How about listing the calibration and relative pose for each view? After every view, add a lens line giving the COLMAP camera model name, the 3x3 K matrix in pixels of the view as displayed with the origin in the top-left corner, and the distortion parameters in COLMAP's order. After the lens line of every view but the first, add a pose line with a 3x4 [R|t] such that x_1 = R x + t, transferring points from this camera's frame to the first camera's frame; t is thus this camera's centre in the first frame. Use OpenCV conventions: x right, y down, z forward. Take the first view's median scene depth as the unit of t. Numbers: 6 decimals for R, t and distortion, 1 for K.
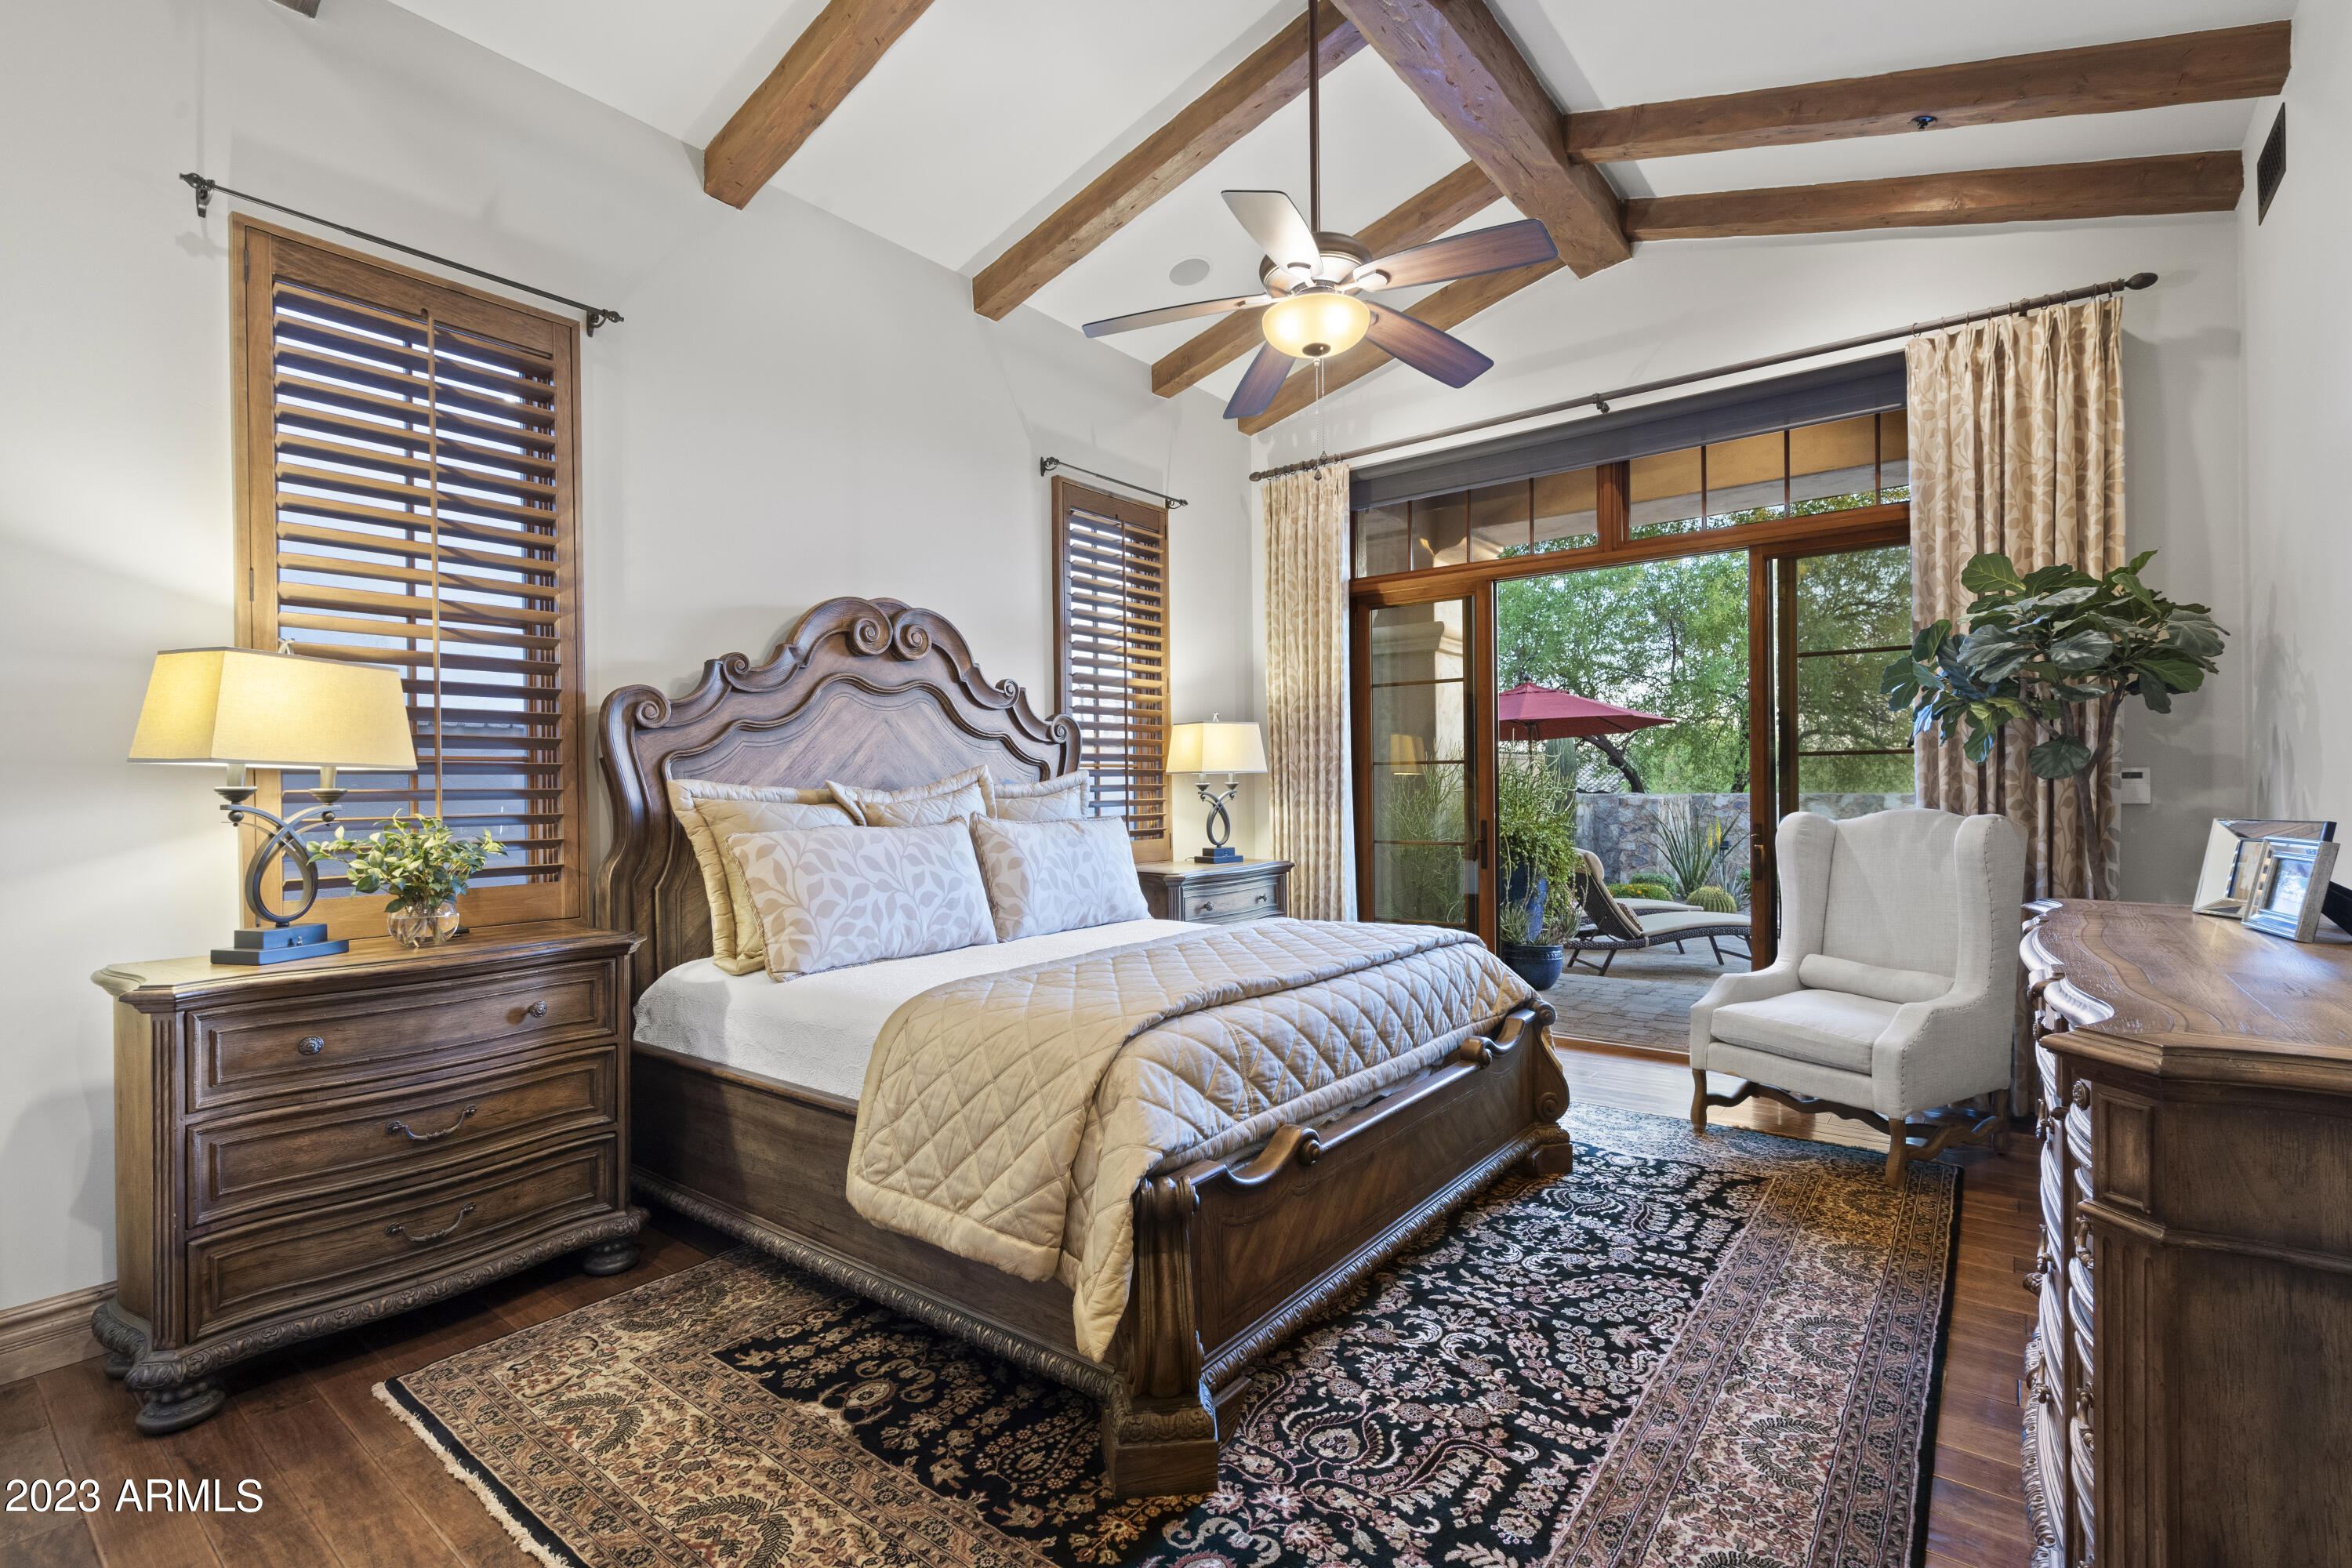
lens RADIAL K [[1090.4, 0, 1176.0], [0, 1090.4, 784.0], [0, 0, 1]] dist [0.000234, 0.000486]
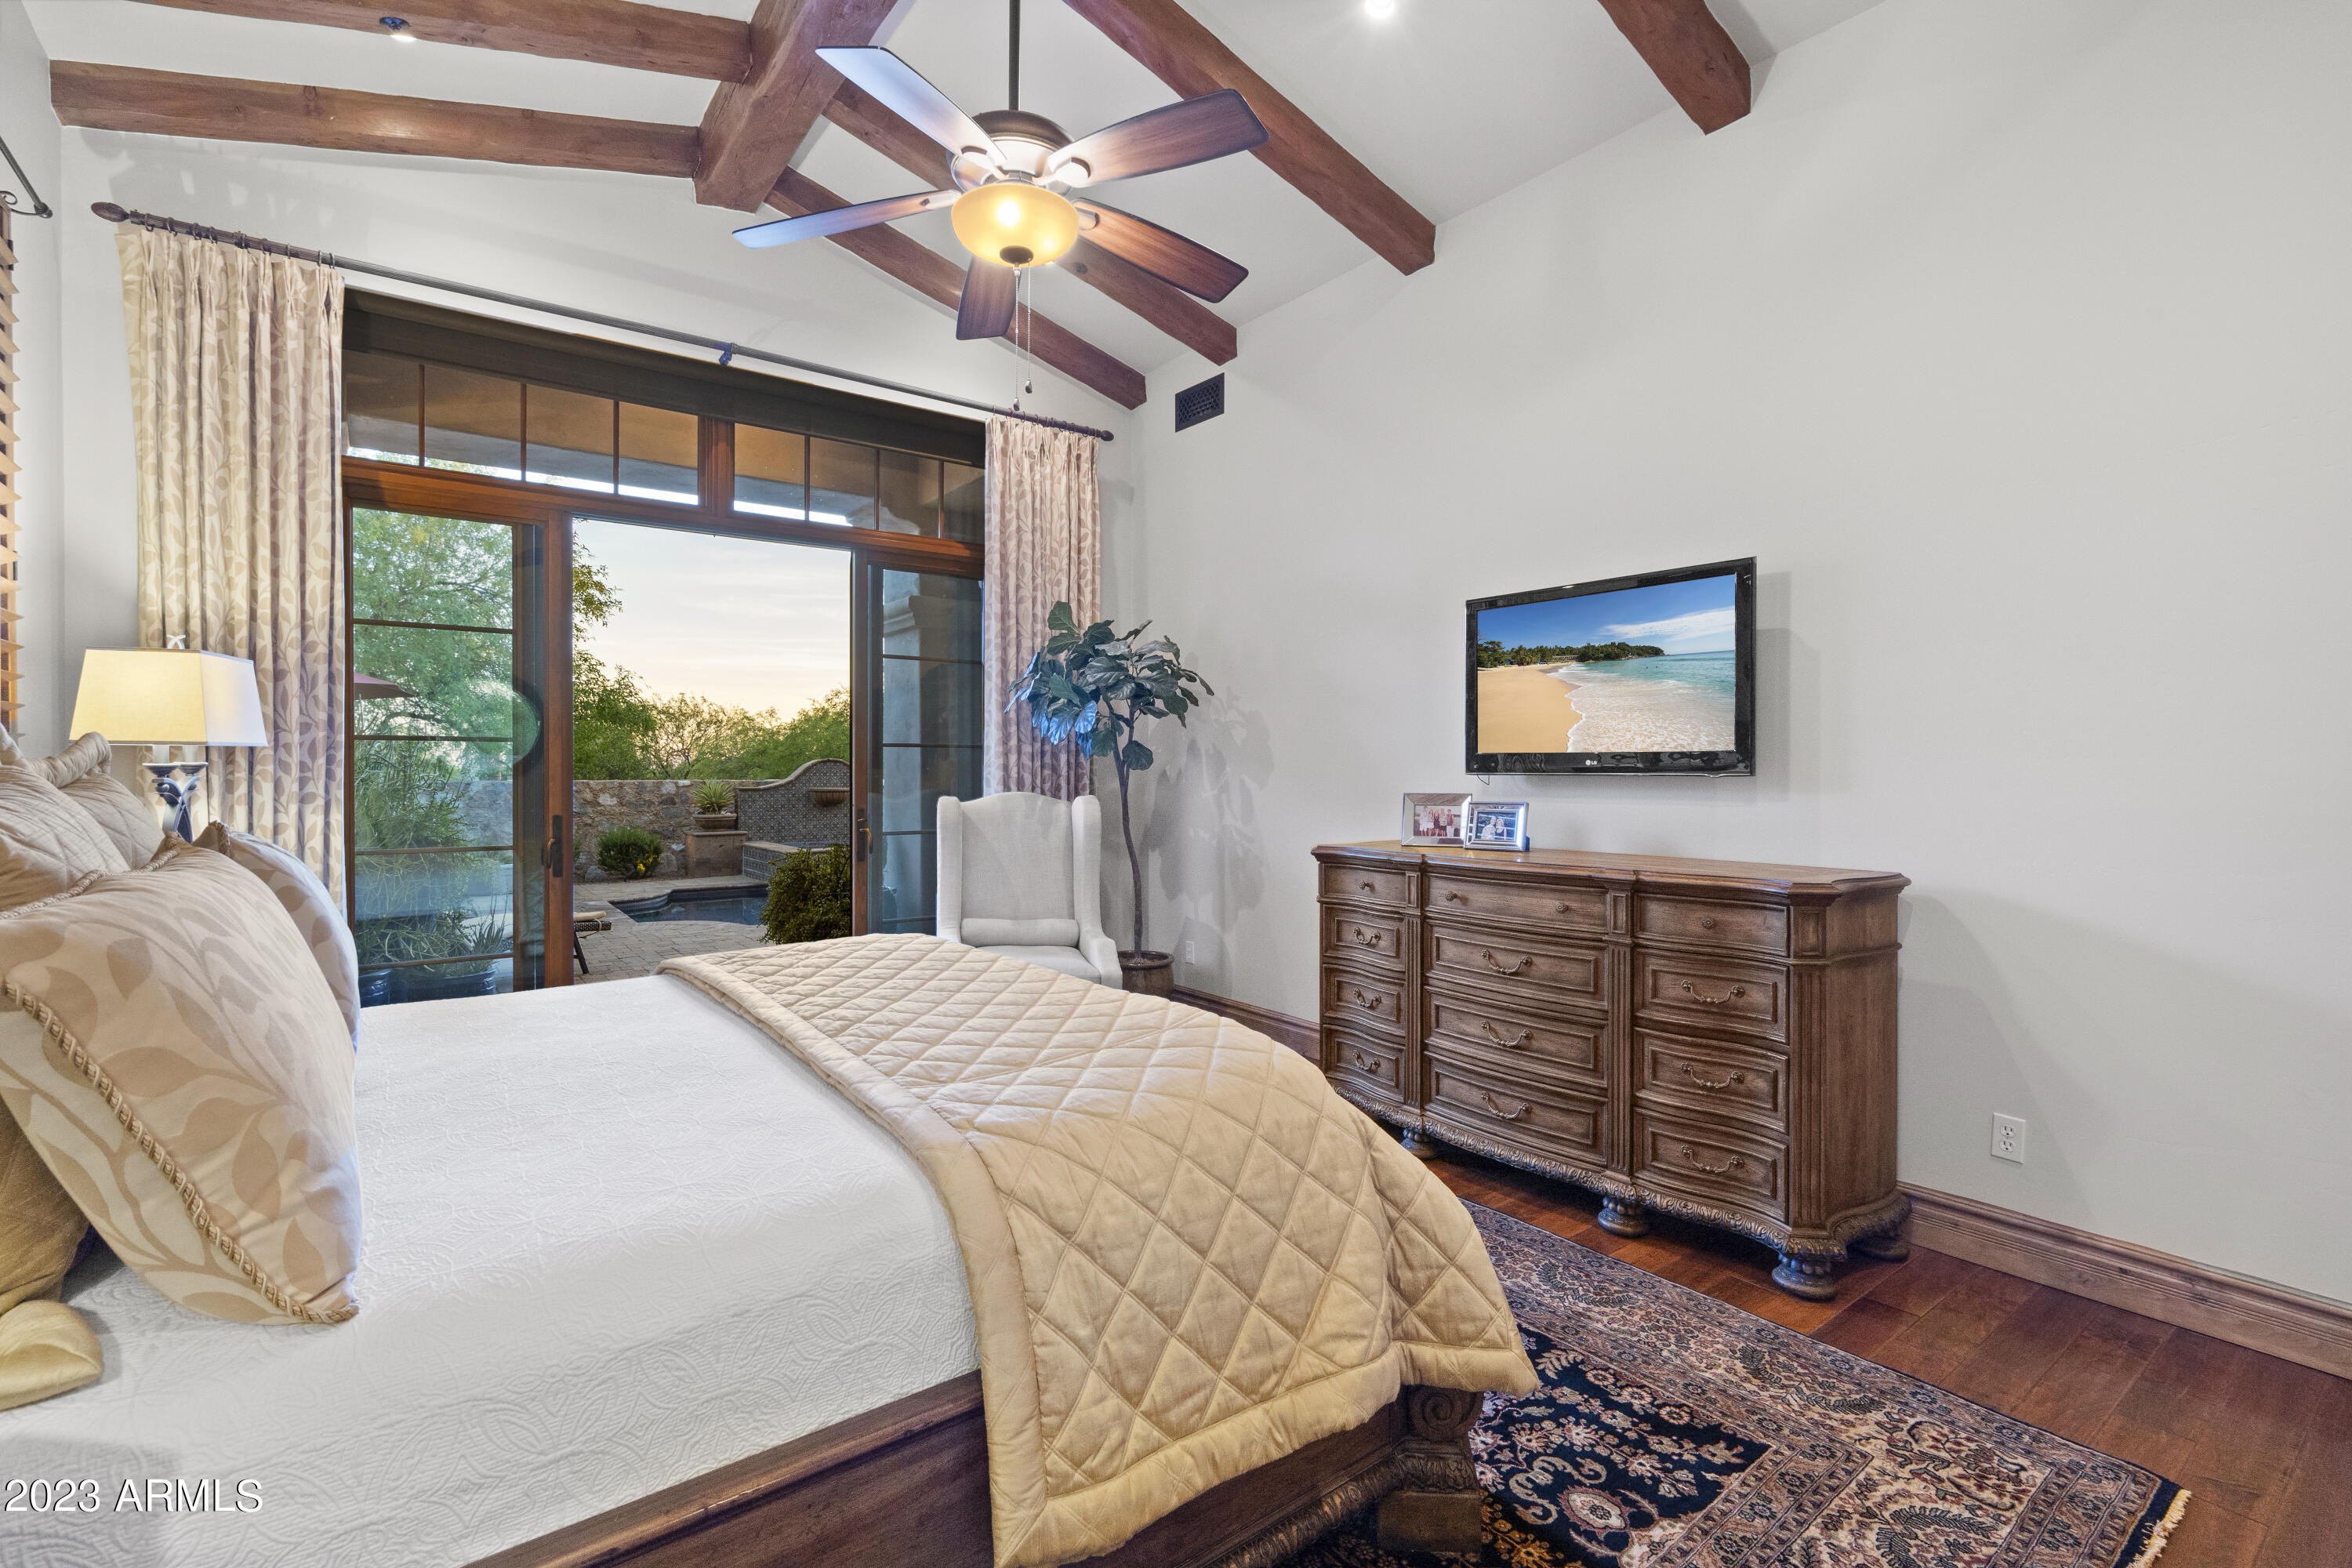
lens RADIAL K [[1090.4, 0, 1176.0], [0, 1090.4, 784.0], [0, 0, 1]] dist [0.000234, 0.000486]
pose [[0.219759, -0.008762, 0.975515, -0.511928], [0.003247, 0.999961, 0.008251, 0.009185], [-0.975549, 0.001355, 0.219779, 0.510890]]
